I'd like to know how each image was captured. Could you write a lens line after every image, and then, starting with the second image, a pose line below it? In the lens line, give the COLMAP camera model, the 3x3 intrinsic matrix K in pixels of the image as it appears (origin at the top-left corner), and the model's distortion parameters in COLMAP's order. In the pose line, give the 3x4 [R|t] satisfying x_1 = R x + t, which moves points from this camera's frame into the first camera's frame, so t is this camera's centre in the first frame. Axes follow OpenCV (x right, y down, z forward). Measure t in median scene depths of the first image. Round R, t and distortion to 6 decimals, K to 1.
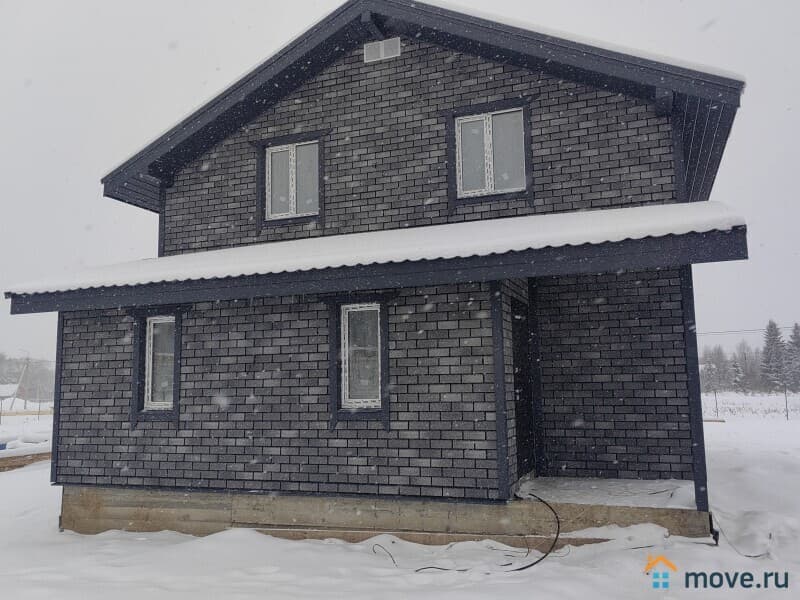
lens RADIAL K [[673.2, 0, 400.0], [0, 673.2, 300.0], [0, 0, 1]] dist [0.031888, 0.001954]
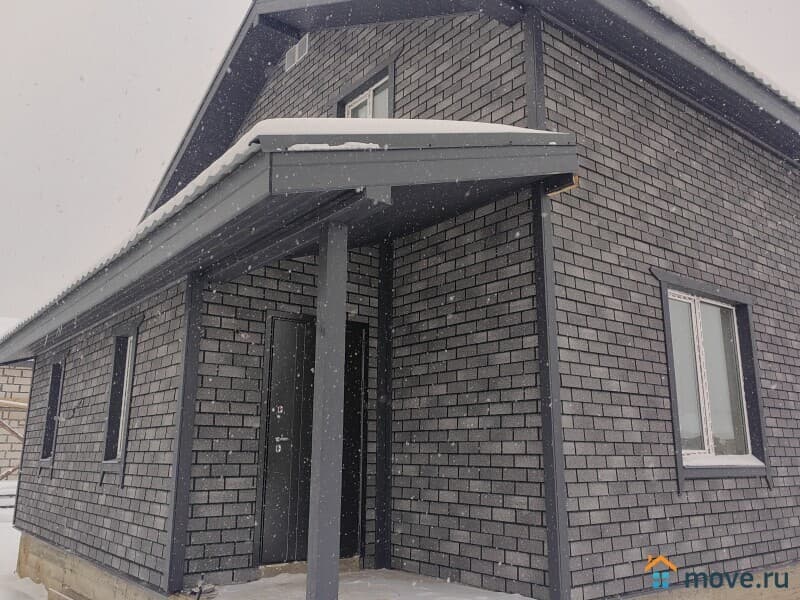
lens RADIAL K [[673.2, 0, 400.0], [0, 673.2, 300.0], [0, 0, 1]] dist [0.031888, 0.001954]
pose [[0.858450, -0.092535, -0.504481, 0.599205], [0.039702, 0.992628, -0.114515, 0.068398], [0.511358, 0.078277, 0.855795, 0.397263]]
